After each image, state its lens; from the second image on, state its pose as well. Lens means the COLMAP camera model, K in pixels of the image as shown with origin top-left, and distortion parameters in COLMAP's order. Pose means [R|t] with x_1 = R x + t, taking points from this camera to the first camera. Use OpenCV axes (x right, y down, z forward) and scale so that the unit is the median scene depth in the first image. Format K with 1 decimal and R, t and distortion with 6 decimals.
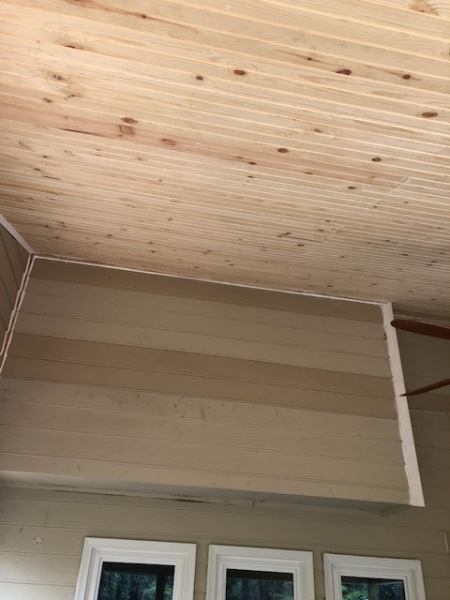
lens RADIAL K [[492.0, 0, 227.8], [0, 492.0, 301.7], [0, 0, 1]] dist [0.040824, -0.033971]
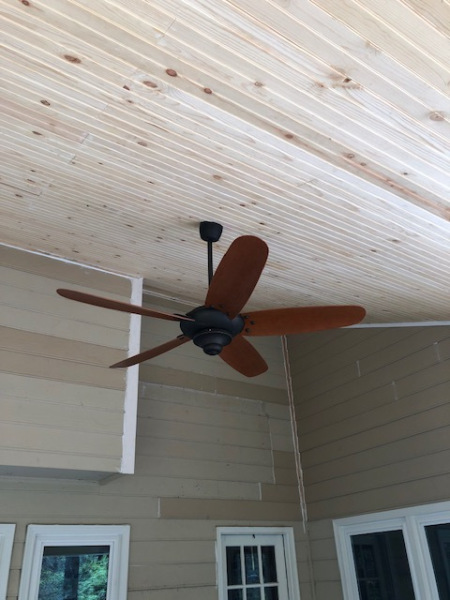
lens RADIAL K [[492.0, 0, 226.4], [0, 492.0, 302.1], [0, 0, 1]] dist [0.040824, -0.033971]
pose [[0.924491, 0.110696, 0.364778, 0.201589], [-0.125624, 0.991926, 0.017368, 0.017743], [-0.359910, -0.061882, 0.930933, -0.013656]]
